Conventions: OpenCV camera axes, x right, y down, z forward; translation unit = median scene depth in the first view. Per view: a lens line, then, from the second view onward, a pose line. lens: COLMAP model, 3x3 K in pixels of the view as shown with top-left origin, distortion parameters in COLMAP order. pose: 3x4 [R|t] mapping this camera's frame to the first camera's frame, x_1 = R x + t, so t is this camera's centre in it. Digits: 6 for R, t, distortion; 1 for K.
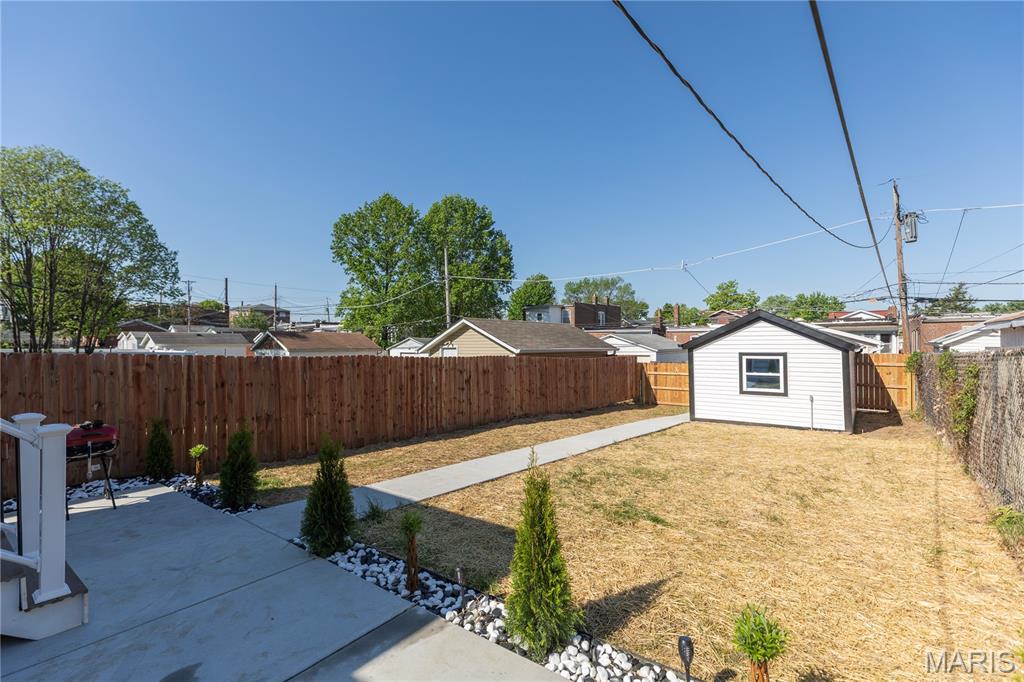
lens RADIAL K [[457.2, 0, 510.0], [0, 457.2, 346.5], [0, 0, 1]] dist [0.004437, 0.000190]
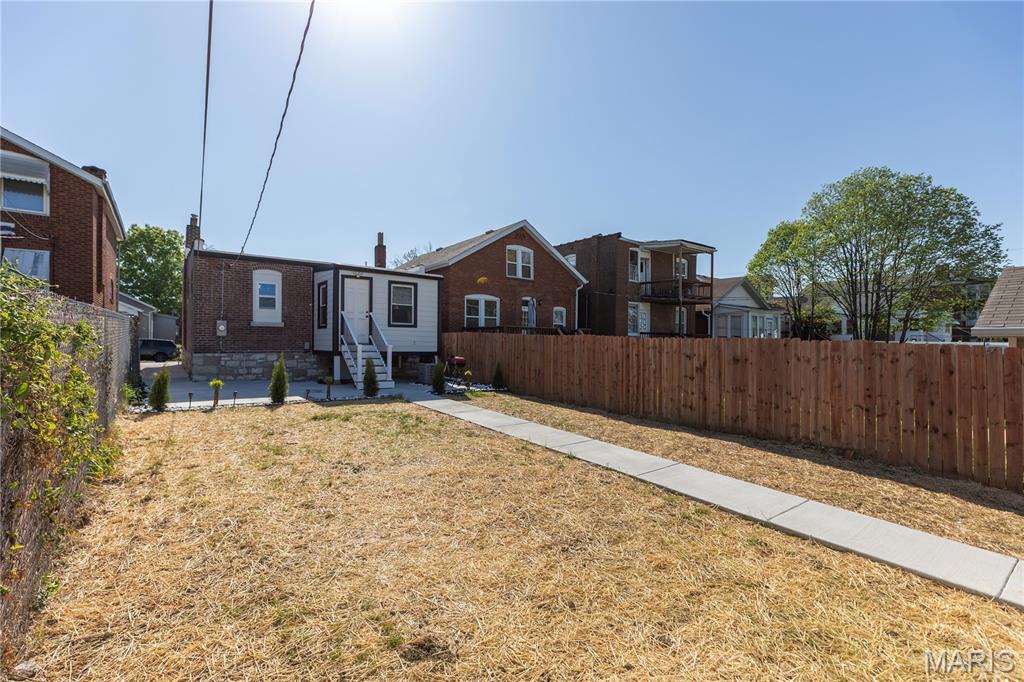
lens RADIAL K [[451.5, 0, 512.0], [0, 451.5, 341.0], [0, 0, 1]] dist [-0.001425, 0.000106]
pose [[-0.236750, 0.000344, -0.971571, 1.315275], [-0.007186, 0.999972, 0.002105, 0.048965], [0.971544, 0.007480, -0.236740, 1.541470]]
